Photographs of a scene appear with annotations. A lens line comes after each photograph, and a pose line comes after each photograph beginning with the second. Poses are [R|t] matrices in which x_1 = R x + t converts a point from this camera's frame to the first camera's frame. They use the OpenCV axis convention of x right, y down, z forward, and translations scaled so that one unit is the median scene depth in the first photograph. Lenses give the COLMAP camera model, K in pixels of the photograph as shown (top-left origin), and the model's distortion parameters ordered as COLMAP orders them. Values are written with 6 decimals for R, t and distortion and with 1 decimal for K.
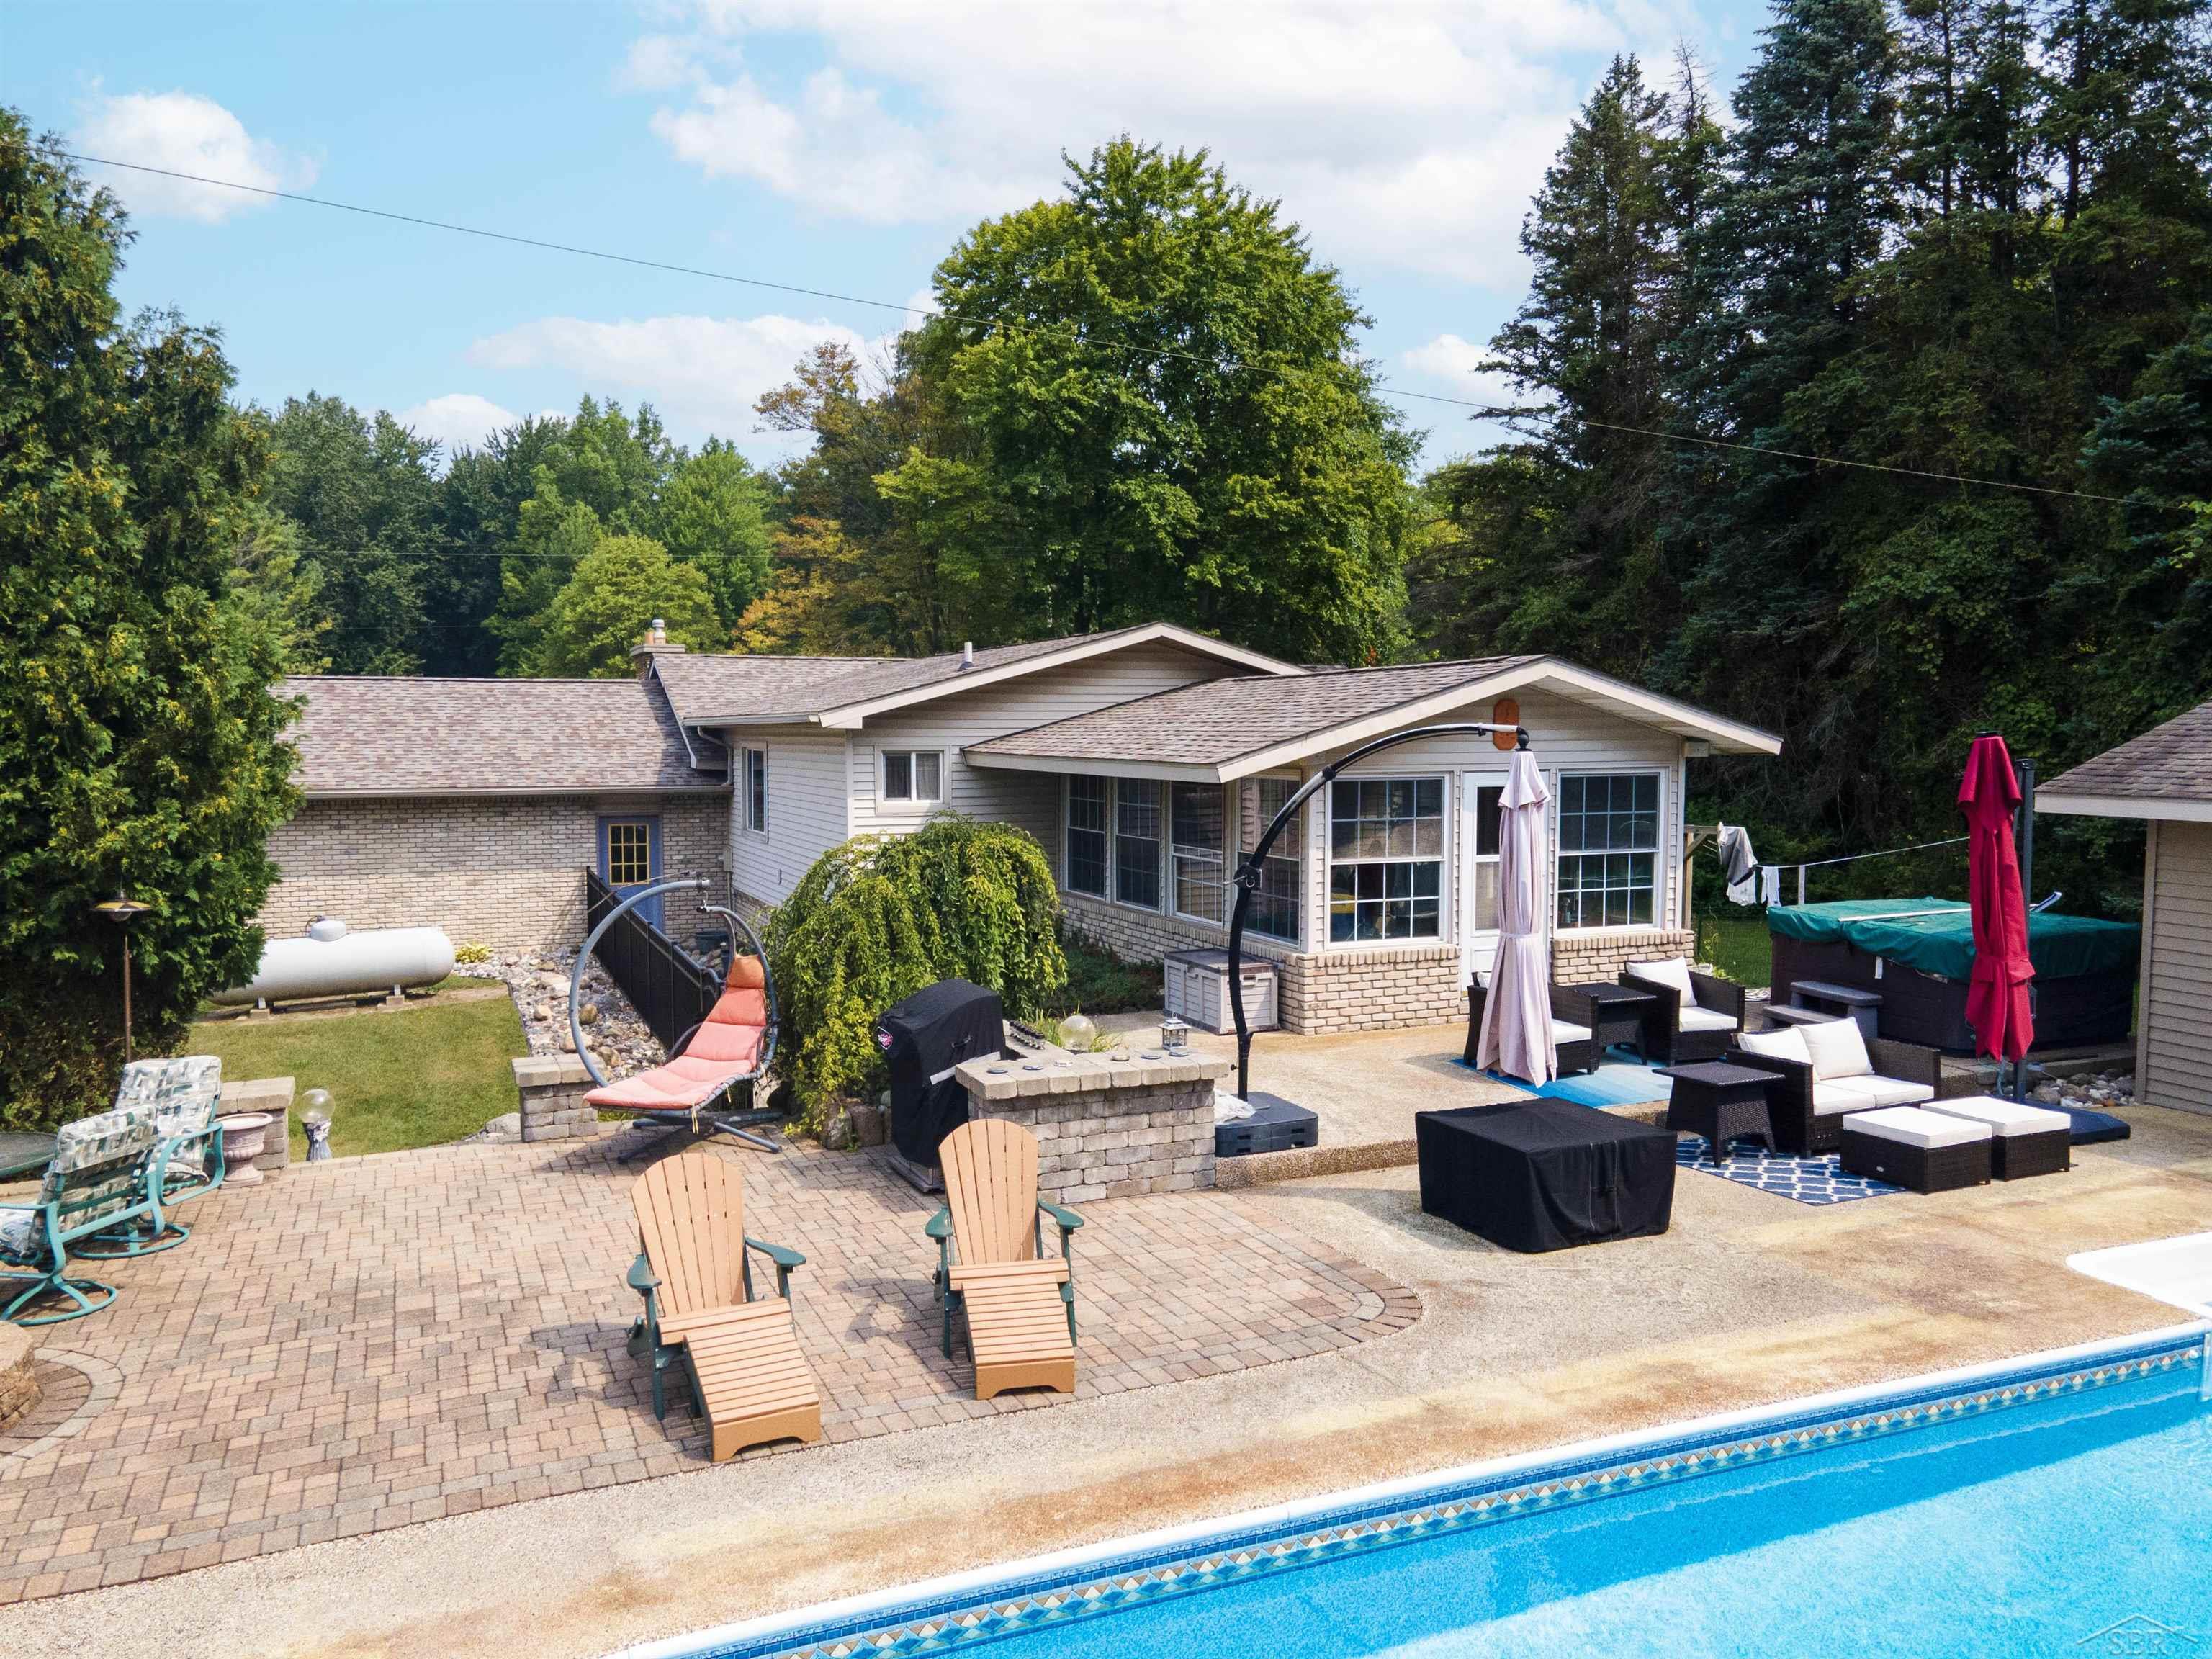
lens RADIAL K [[1631.6, 0, 1106.0], [0, 1631.6, 829.5], [0, 0, 1]] dist [0.043299, 0.008241]
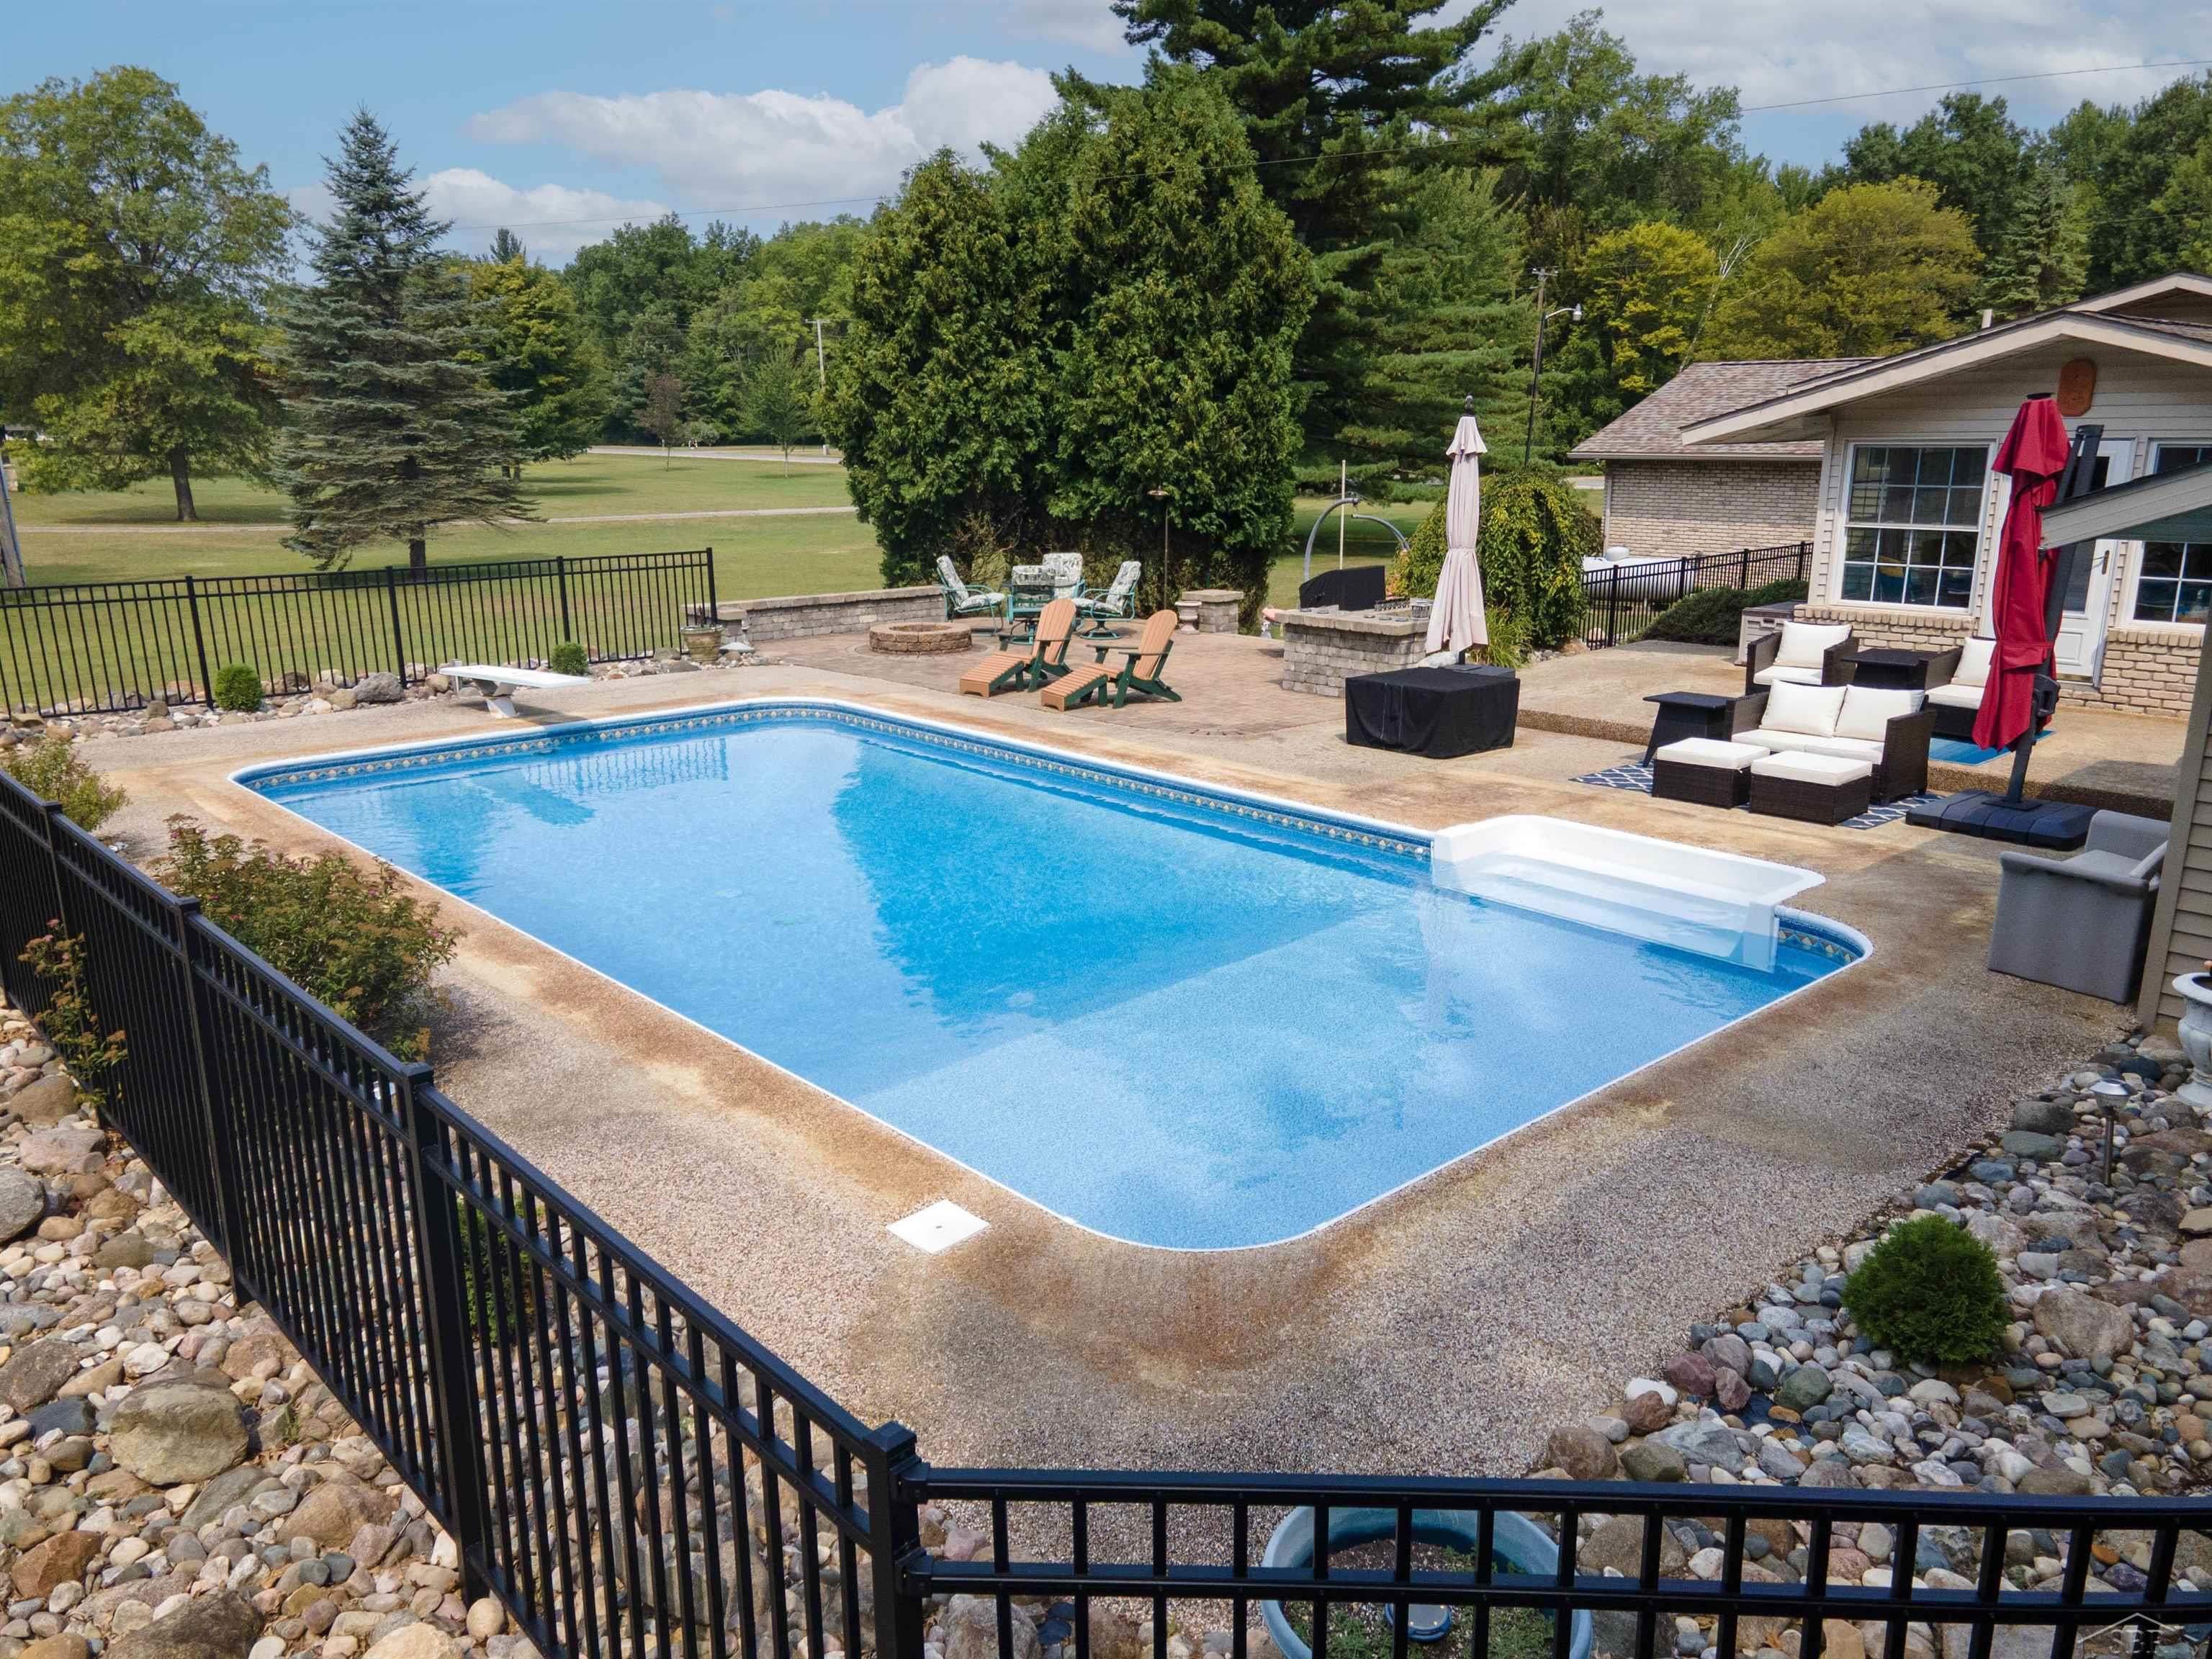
lens RADIAL K [[1631.6, 0, 1106.0], [0, 1631.6, 829.5], [0, 0, 1]] dist [0.043299, 0.008241]
pose [[0.346754, 0.235626, -0.907878, 0.991991], [-0.057474, 0.971451, 0.230174, -0.006944], [0.936194, -0.027635, 0.350397, 0.138585]]
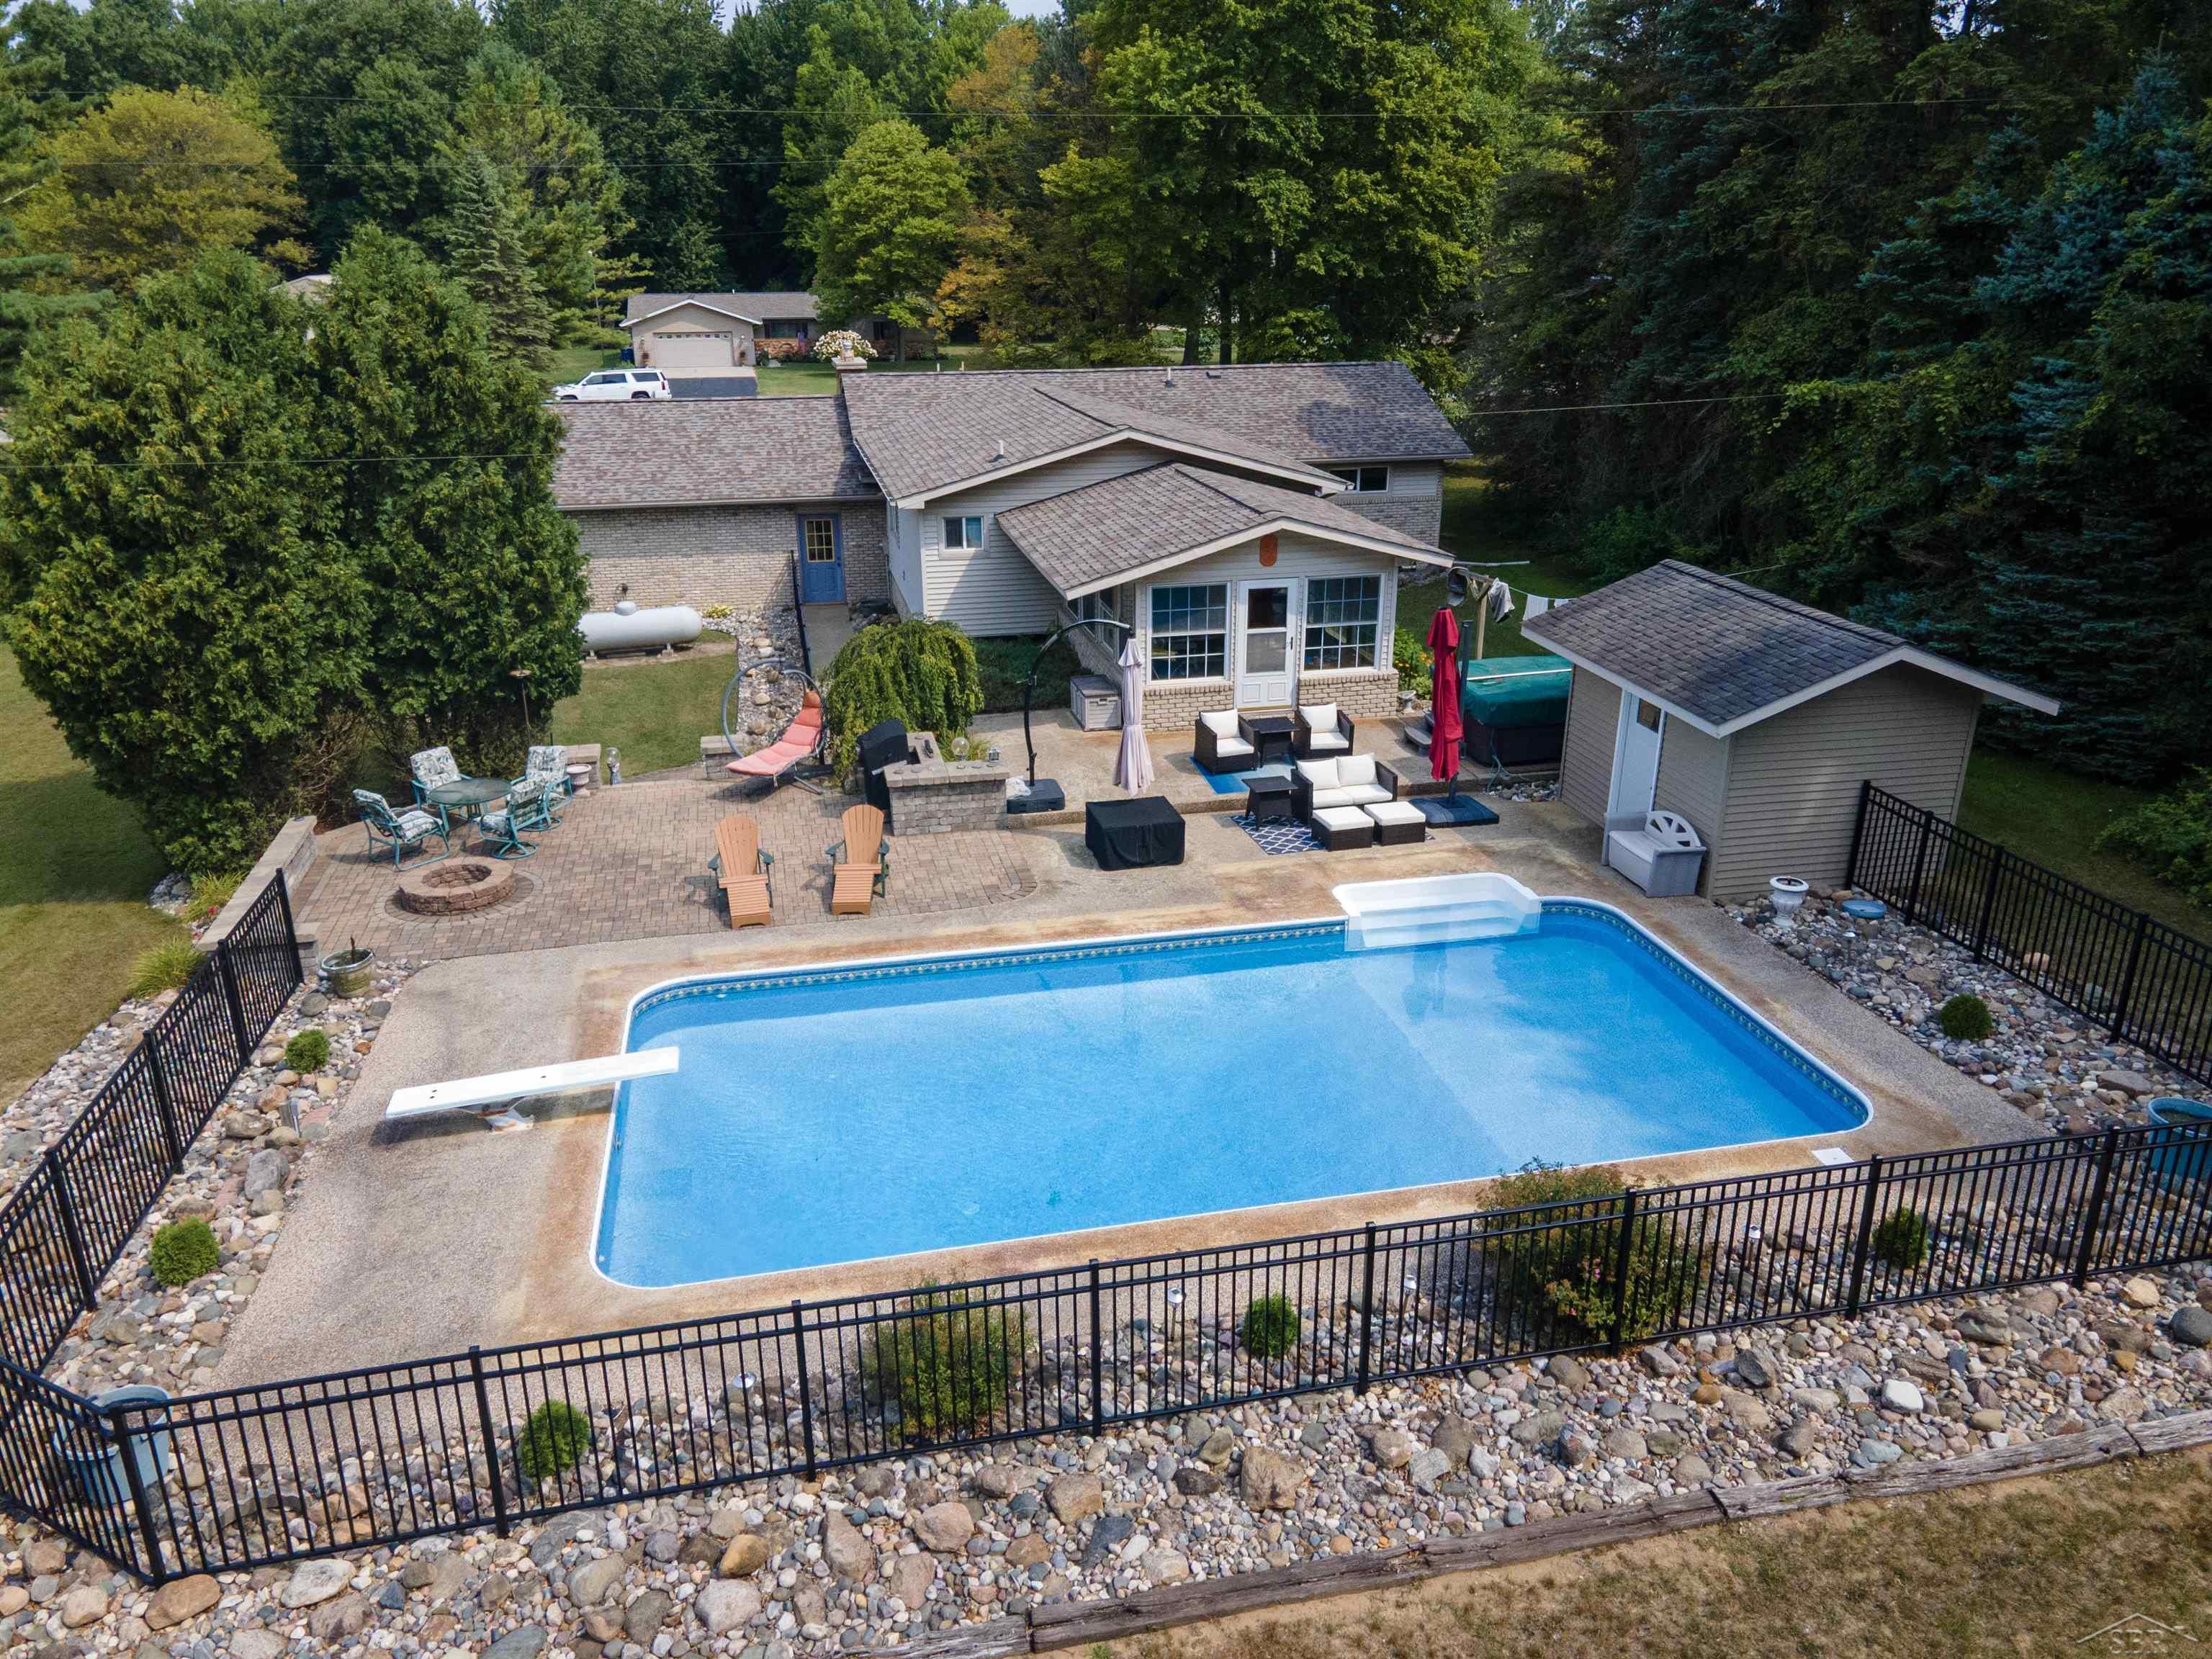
lens RADIAL K [[1631.6, 0, 1106.0], [0, 1631.6, 829.5], [0, 0, 1]] dist [0.043299, 0.008241]
pose [[0.982509, 0.060866, -0.175988, 0.396323], [-0.008593, 0.958887, 0.283659, -0.265323], [0.186018, -0.277185, 0.942638, -0.675636]]
